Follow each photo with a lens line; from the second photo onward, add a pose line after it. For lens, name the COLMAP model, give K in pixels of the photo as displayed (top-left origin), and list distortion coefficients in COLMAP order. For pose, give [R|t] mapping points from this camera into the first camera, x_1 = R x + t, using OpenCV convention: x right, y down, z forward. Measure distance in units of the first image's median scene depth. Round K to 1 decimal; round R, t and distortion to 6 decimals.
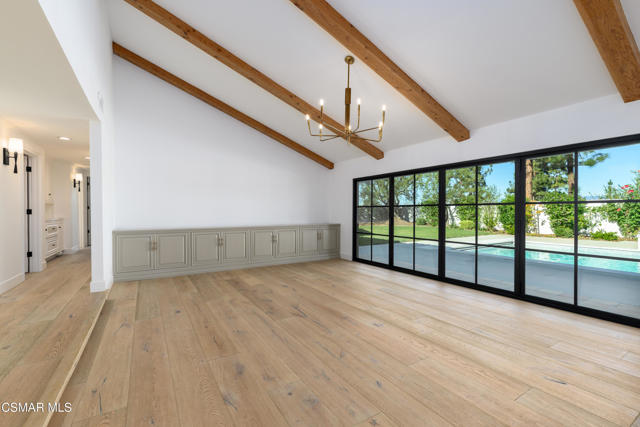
lens RADIAL K [[279.6, 0, 315.7], [0, 279.6, 213.8], [0, 0, 1]] dist [-0.001303, 0.001155]
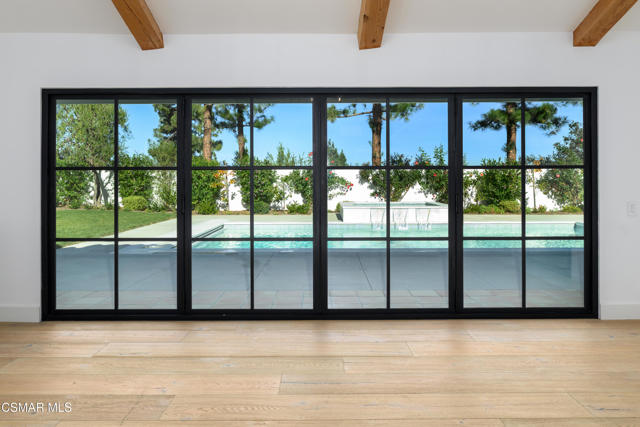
lens RADIAL K [[435.2, 0, 317.7], [0, 435.2, 179.7], [0, 0, 1]] dist [-0.004704, -0.001972]
pose [[0.520156, 0.001719, 0.854069, -0.219183], [0.010509, 0.999909, -0.008413, -0.002527], [-0.854006, 0.013352, 0.520091, 0.602867]]
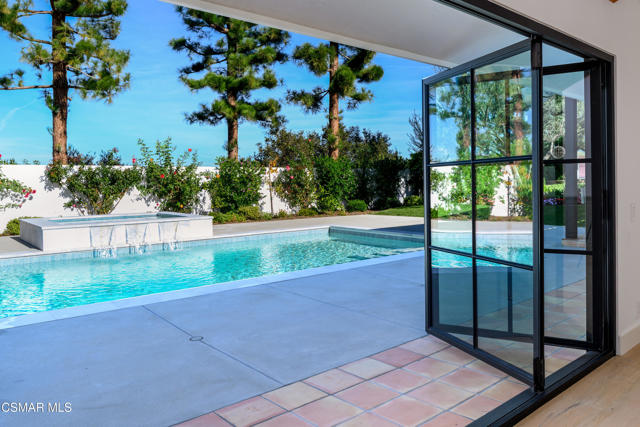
lens RADIAL K [[488.2, 0, 332.8], [0, 488.2, 185.2], [0, 0, 1]] dist [0.004302, 0.003608]
pose [[-0.166872, -0.004754, 0.985967, 0.105460], [0.023002, 0.999697, 0.008714, -0.007527], [-0.985710, 0.024134, -0.166712, 1.069101]]
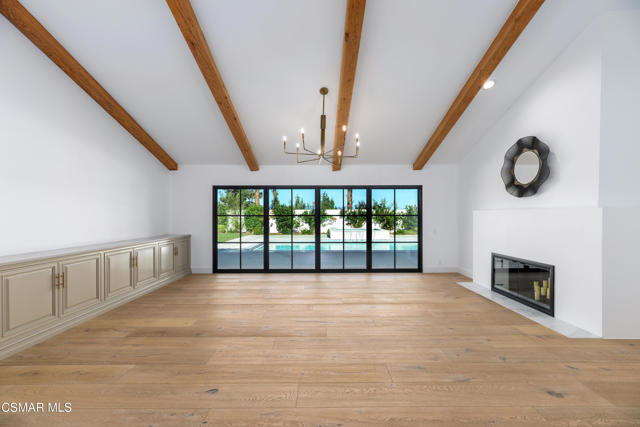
lens RADIAL K [[264.4, 0, 316.9], [0, 264.4, 215.5], [0, 0, 1]] dist [0.000909, 0.000245]
pose [[0.522586, -0.001025, 0.852586, -0.625562], [0.009177, 0.999948, -0.004423, -0.025337], [-0.852537, 0.010136, 0.522569, 0.350777]]
